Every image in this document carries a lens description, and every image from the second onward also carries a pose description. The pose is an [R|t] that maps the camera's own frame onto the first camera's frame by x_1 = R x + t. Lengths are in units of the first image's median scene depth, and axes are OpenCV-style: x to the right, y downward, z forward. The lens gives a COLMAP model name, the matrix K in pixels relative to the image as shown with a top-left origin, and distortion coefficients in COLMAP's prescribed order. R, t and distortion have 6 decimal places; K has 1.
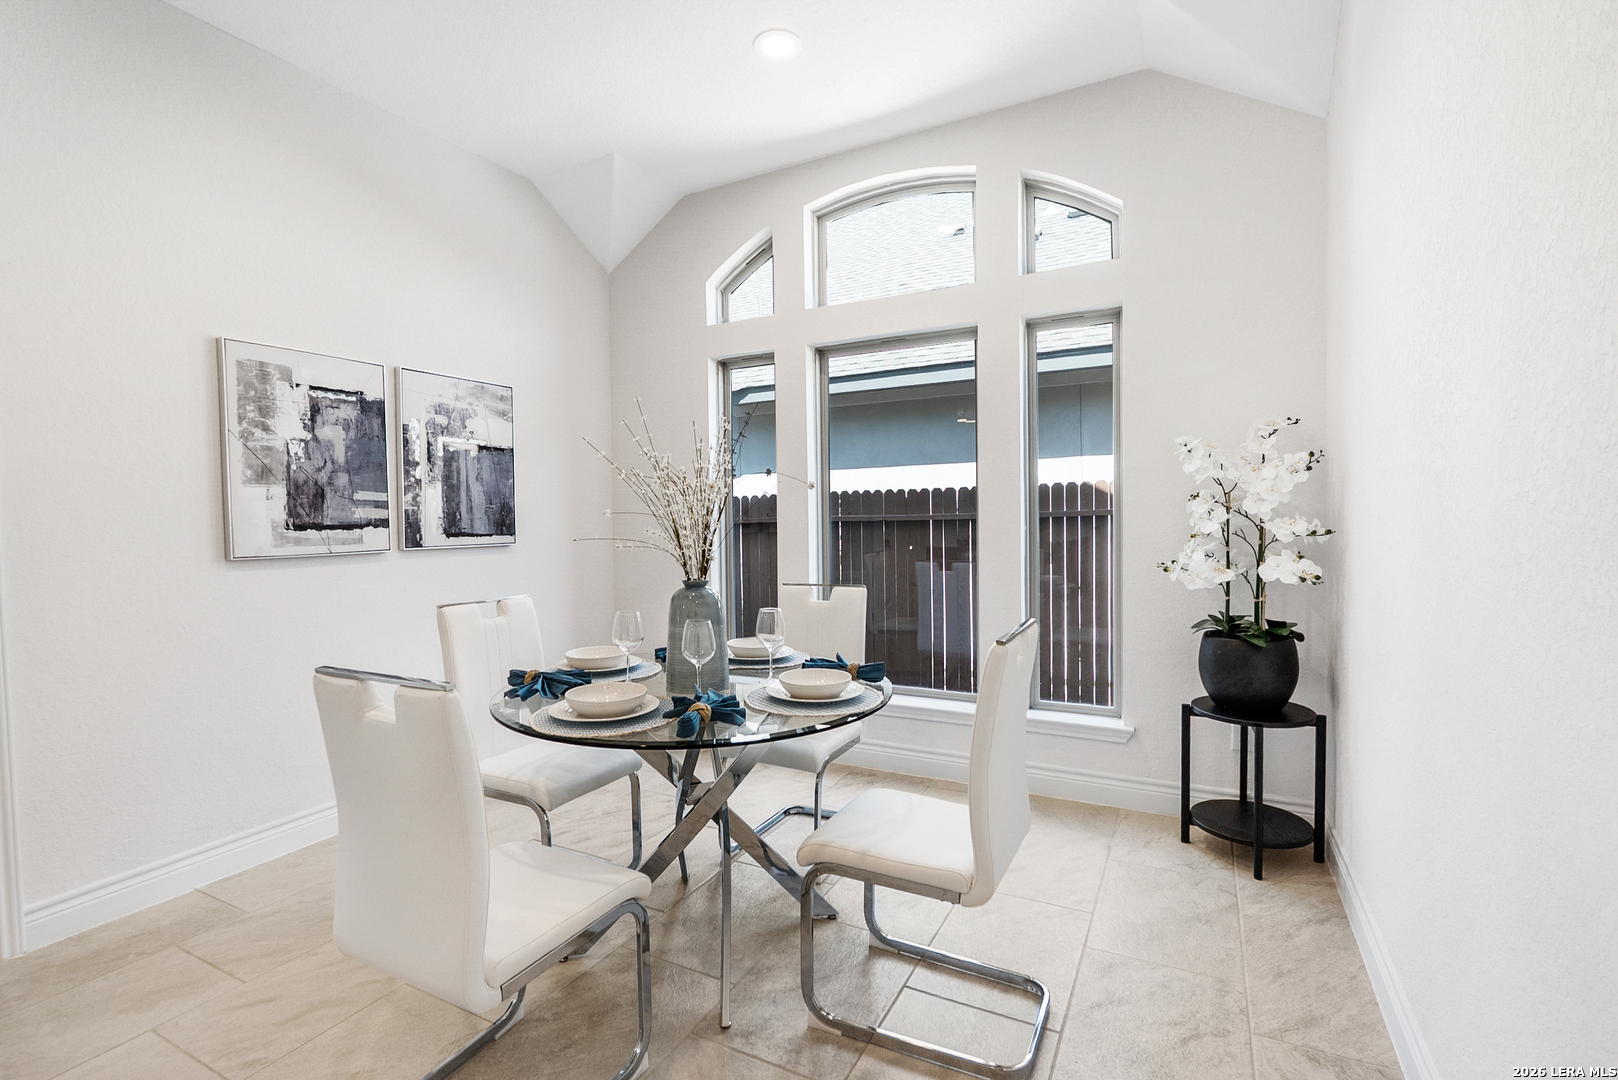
lens RADIAL K [[735.9, 0, 809.0], [0, 735.9, 540.0], [0, 0, 1]] dist [-0.000426, -0.000045]
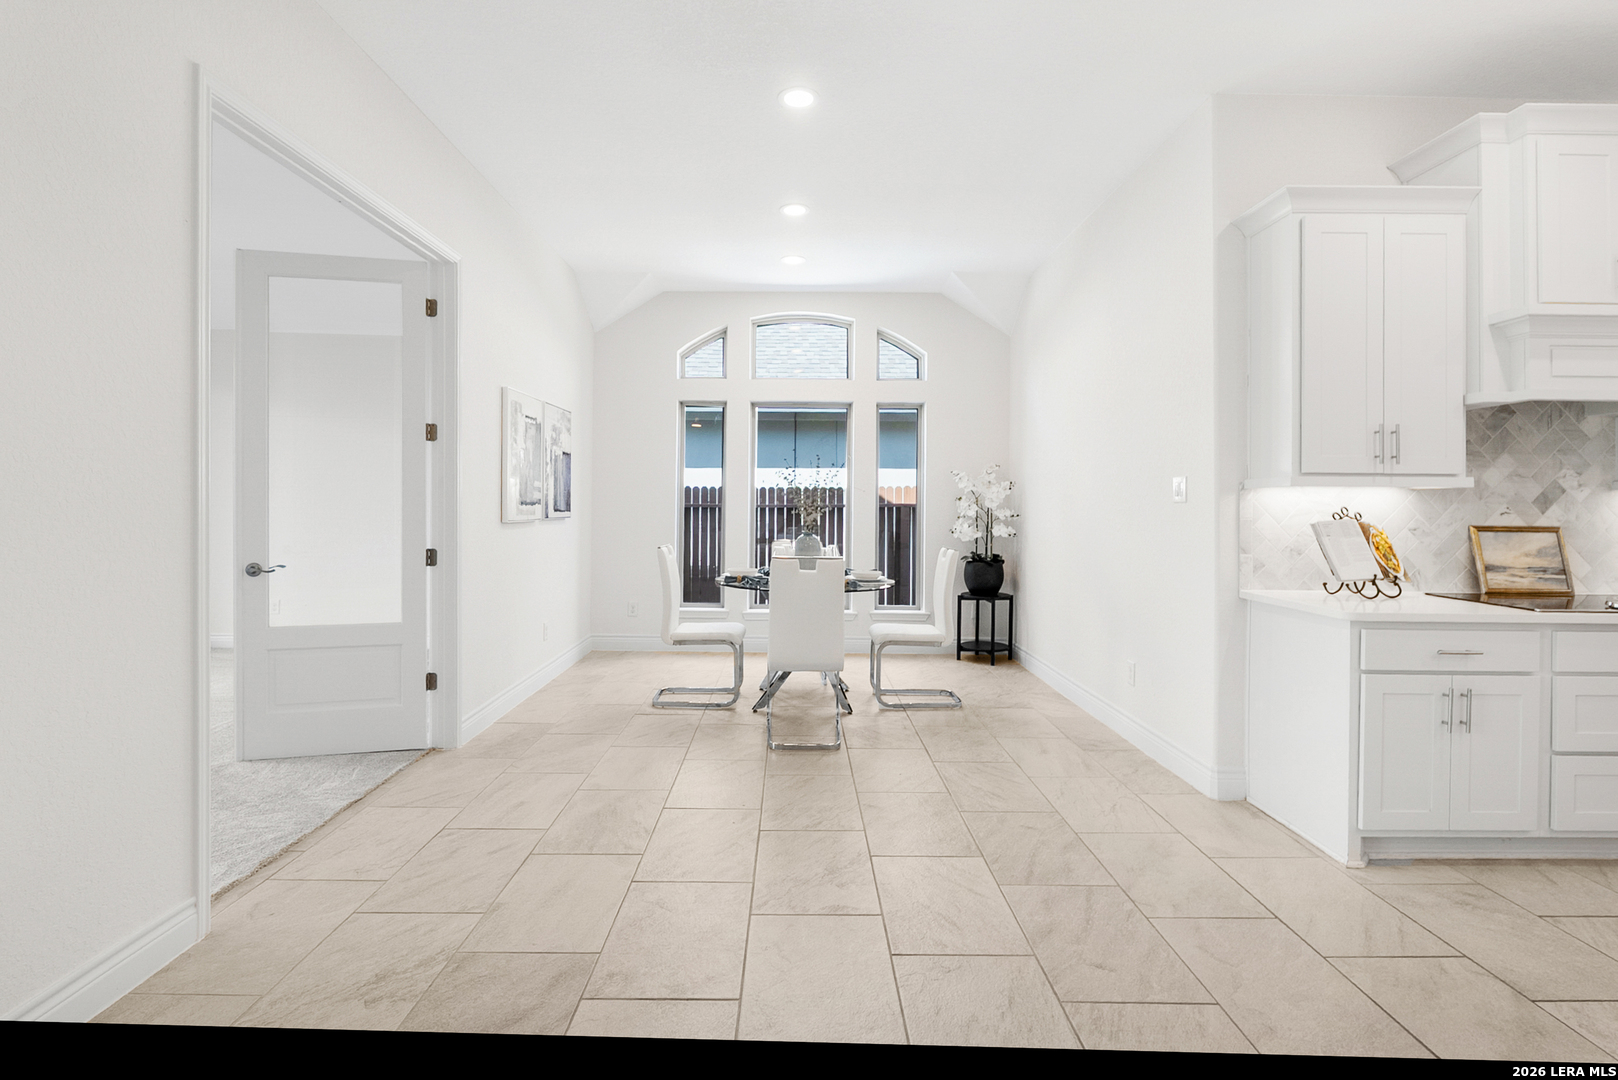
lens RADIAL K [[778.9, 0, 797.5], [0, 778.9, 500.2], [0, 0, 1]] dist [-0.001936, -0.000711]
pose [[0.883053, 0.023930, 0.468663, -0.995522], [-0.006565, 0.999231, -0.038652, 0.037826], [-0.469228, 0.031055, 0.882531, -0.809459]]
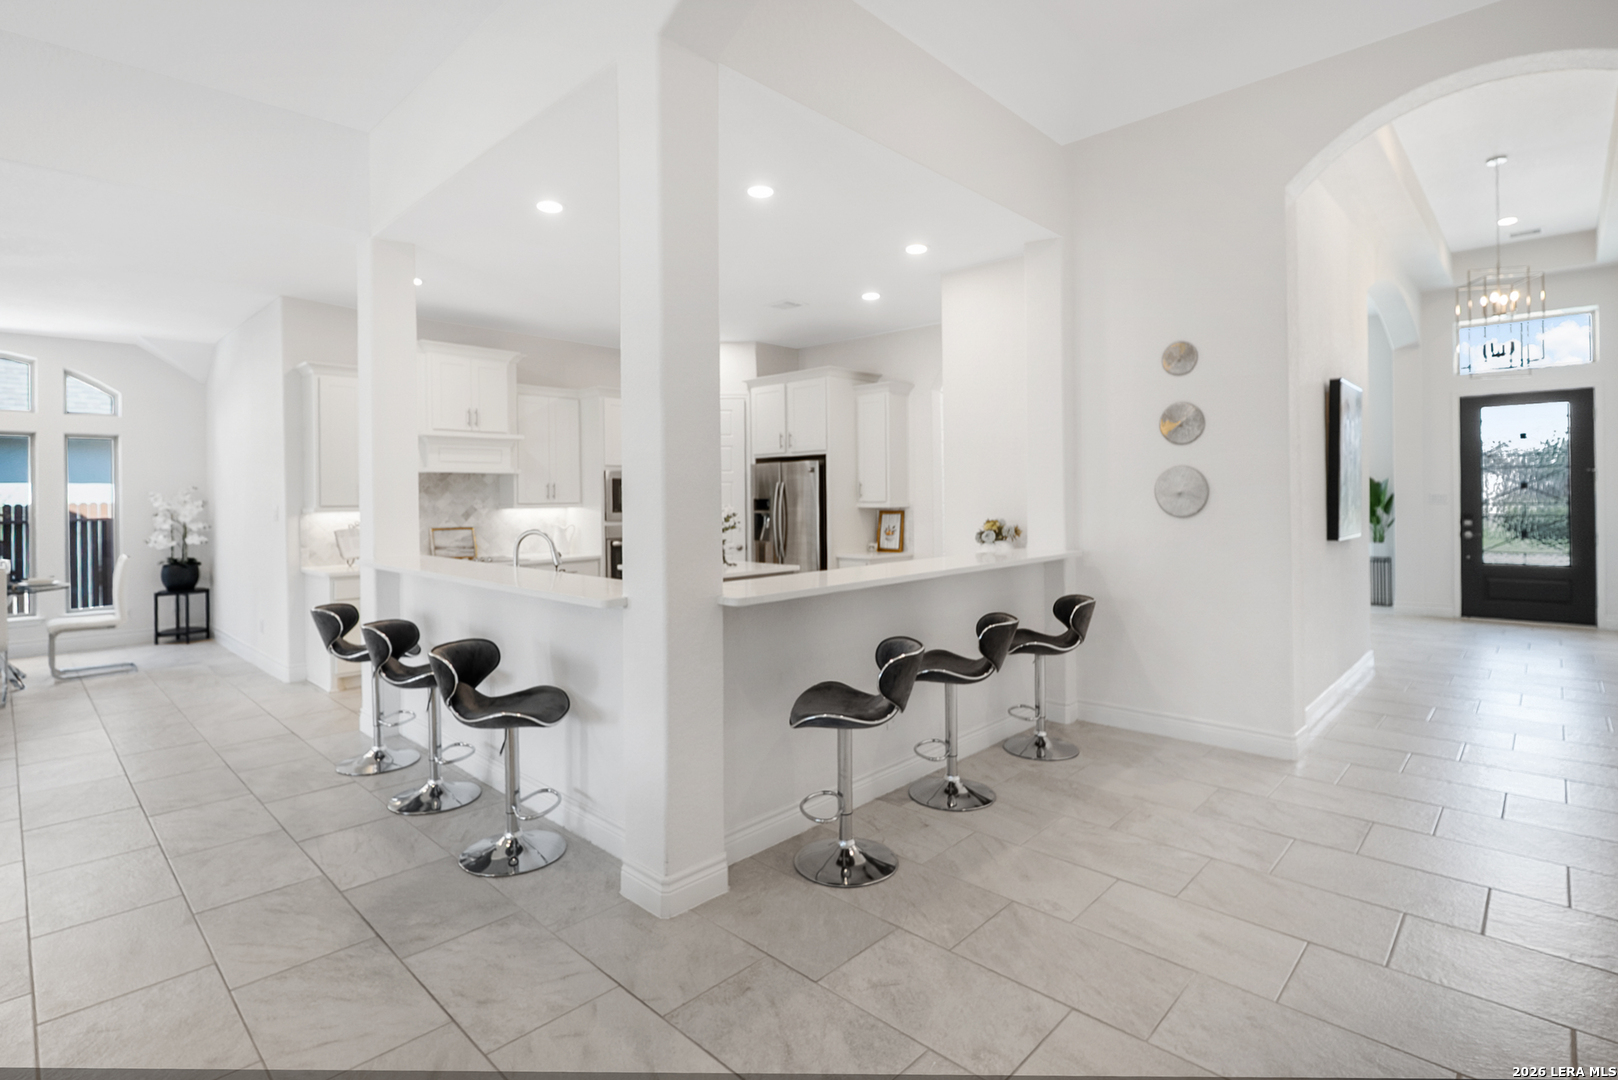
lens RADIAL K [[785.3, 0, 807.3], [0, 785.3, 500.4], [0, 0, 1]] dist [-0.004369, 0.000064]
pose [[0.278365, 0.010181, 0.960421, -1.594905], [0.034764, 0.999182, -0.020668, 0.029348], [-0.959846, 0.039141, 0.277783, -2.116253]]
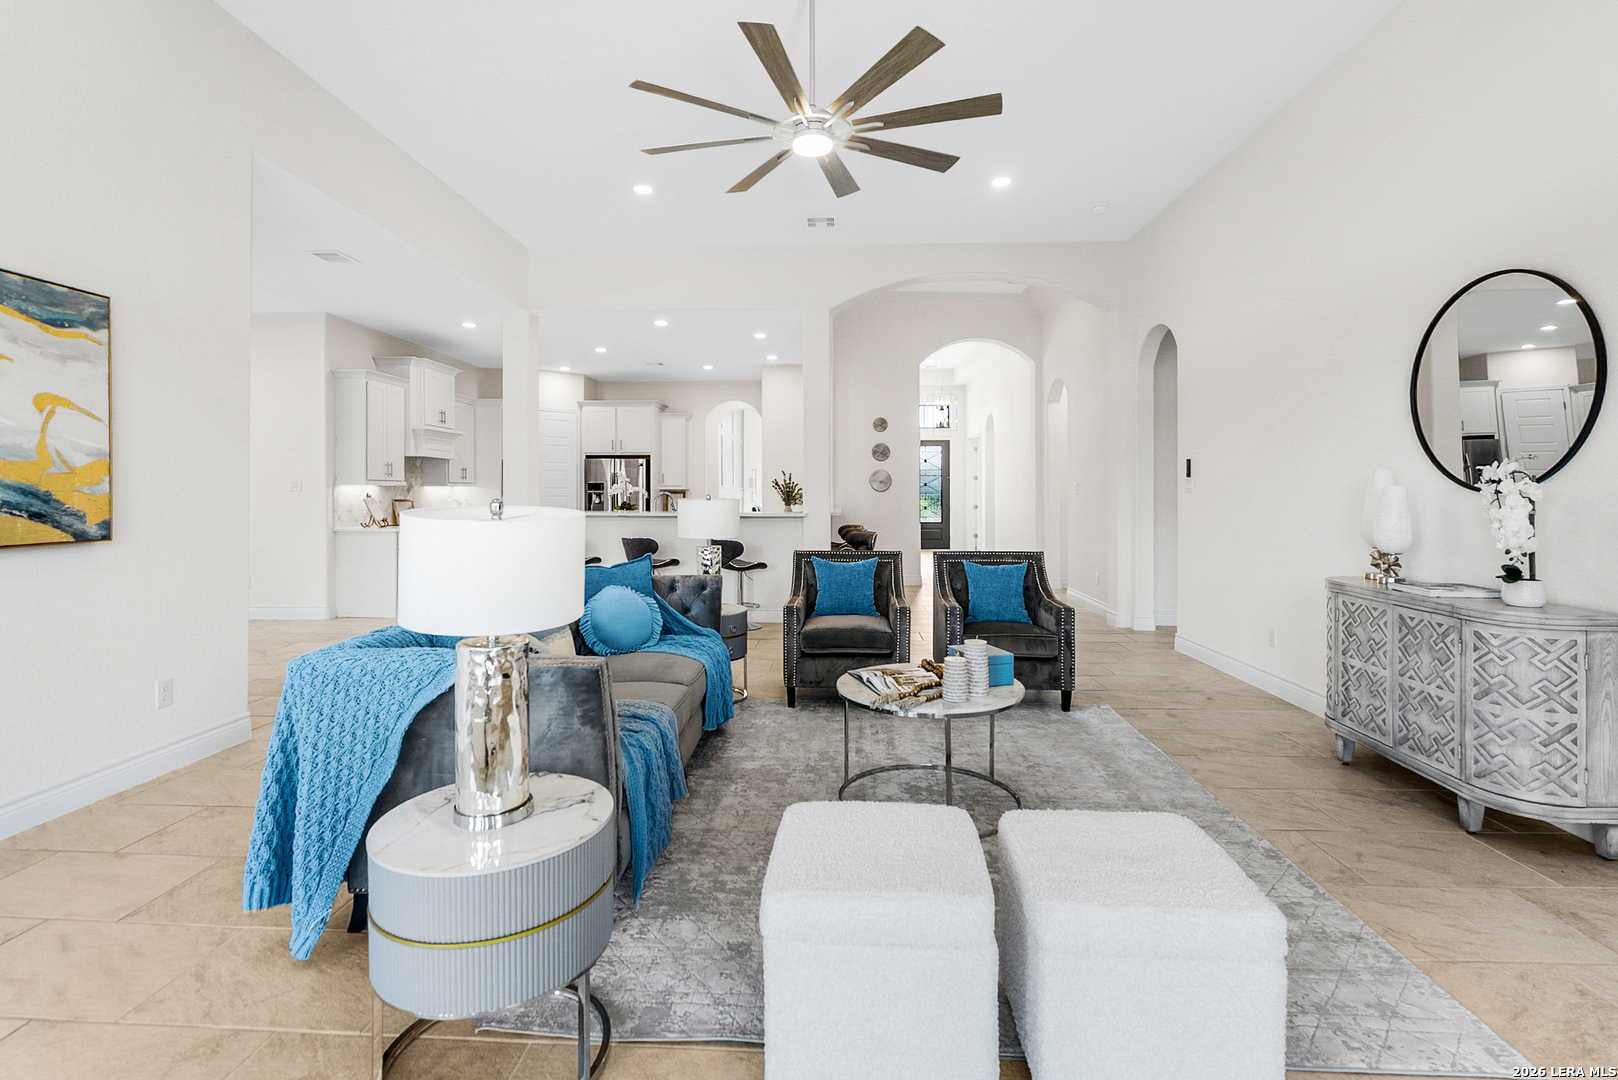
lens RADIAL K [[758.0, 0, 804.3], [0, 758.0, 503.0], [0, 0, 1]] dist [-0.011293, 0.001091]
pose [[-0.423209, 0.006367, 0.906010, -3.082419], [0.033756, 0.999392, 0.008745, 0.069642], [-0.905403, 0.034284, -0.423167, -0.443691]]
